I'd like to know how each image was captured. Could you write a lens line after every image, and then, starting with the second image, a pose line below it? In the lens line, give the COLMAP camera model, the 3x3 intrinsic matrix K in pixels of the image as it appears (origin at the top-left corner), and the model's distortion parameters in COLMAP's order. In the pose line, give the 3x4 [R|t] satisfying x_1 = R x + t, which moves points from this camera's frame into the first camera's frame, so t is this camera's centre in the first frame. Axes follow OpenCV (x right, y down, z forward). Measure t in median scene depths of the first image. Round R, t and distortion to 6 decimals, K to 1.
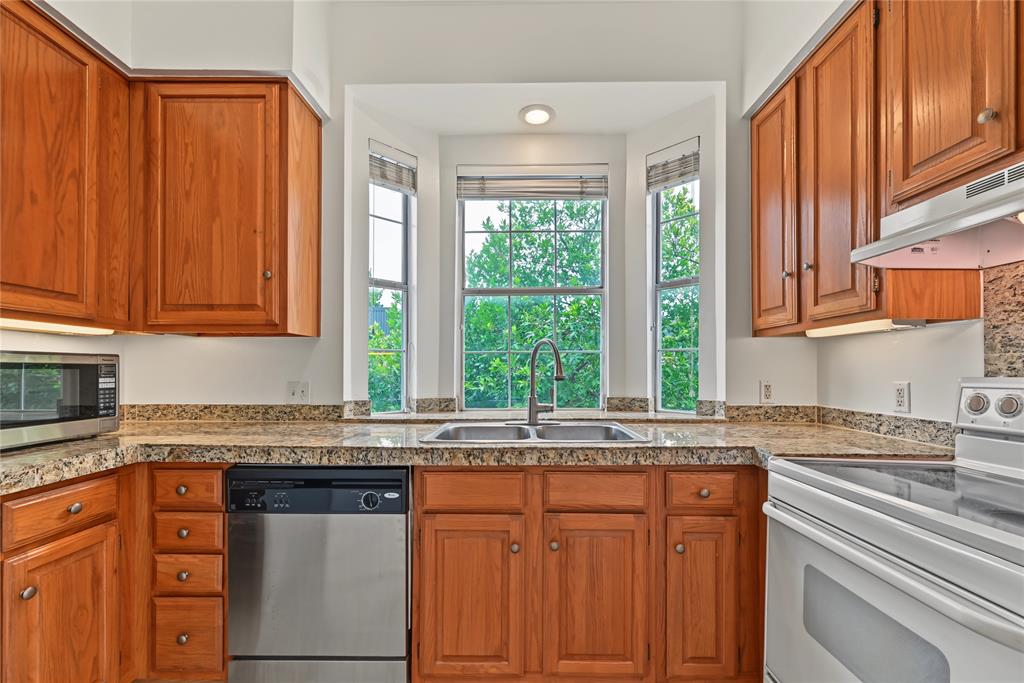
lens RADIAL K [[428.4, 0, 514.5], [0, 428.4, 368.5], [0, 0, 1]] dist [-0.001456, 0.000194]
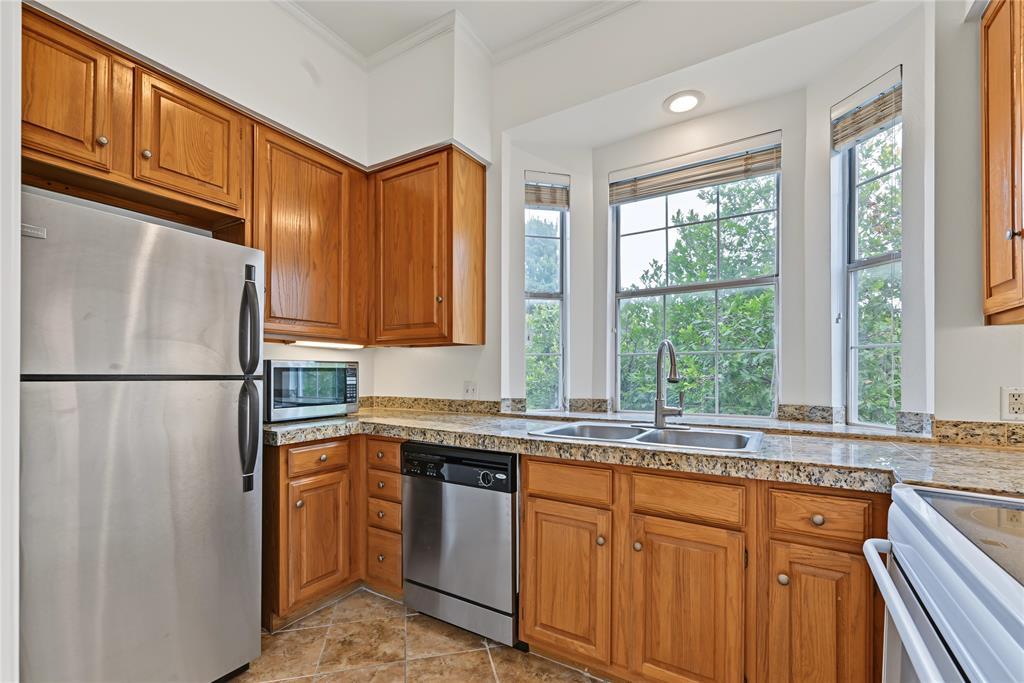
lens RADIAL K [[436.3, 0, 514.5], [0, 436.3, 371.9], [0, 0, 1]] dist [-0.001411, 0.000008]
pose [[0.856783, -0.000641, -0.515677, 0.363691], [0.001814, 0.999997, 0.001771, 0.001225], [0.515674, -0.002453, 0.856781, -0.026817]]
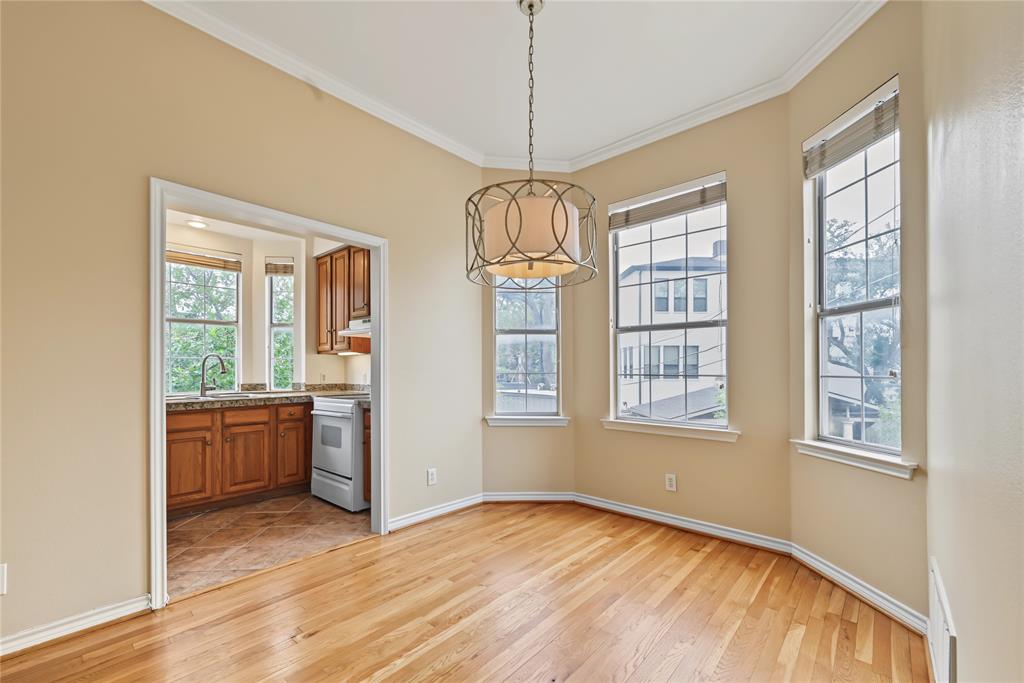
lens RADIAL K [[423.1, 0, 510.3], [0, 423.1, 367.2], [0, 0, 1]] dist [0.006806, 0.000230]
pose [[0.658494, 0.000103, 0.752586, -0.656866], [0.000151, 1.000000, -0.000269, -0.003325], [-0.752586, 0.000291, 0.658493, -1.775191]]
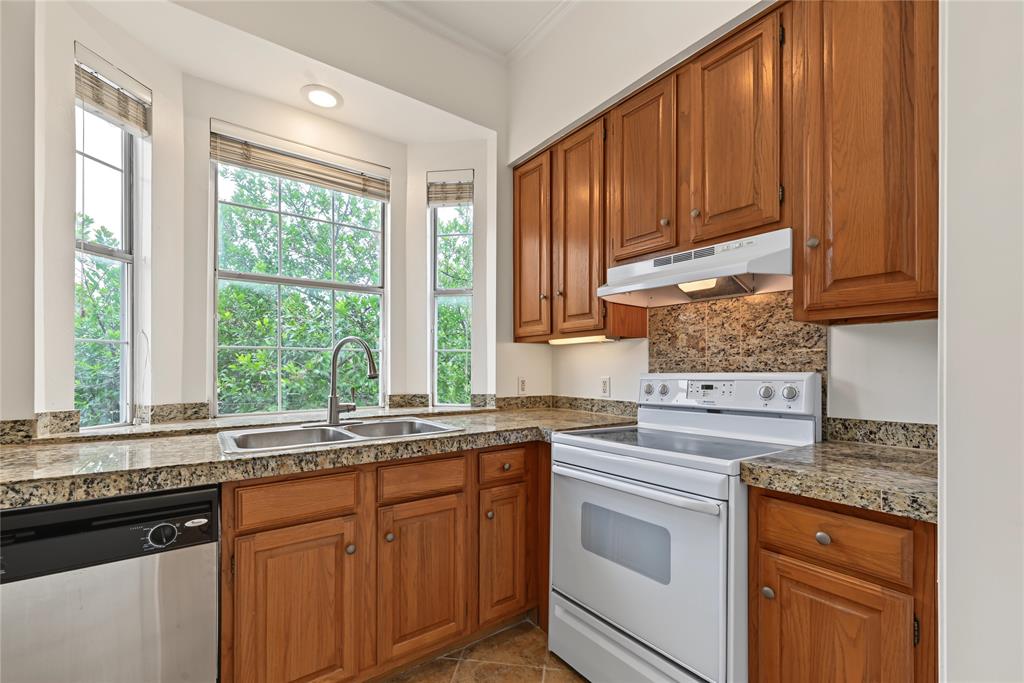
lens RADIAL K [[428.4, 0, 514.5], [0, 428.4, 368.5], [0, 0, 1]] dist [-0.001456, 0.000194]
pose [[0.796056, 0.001129, 0.605221, -0.287407], [-0.003618, 0.999989, 0.002893, -0.000348], [-0.605212, -0.004493, 0.796052, -0.009473]]
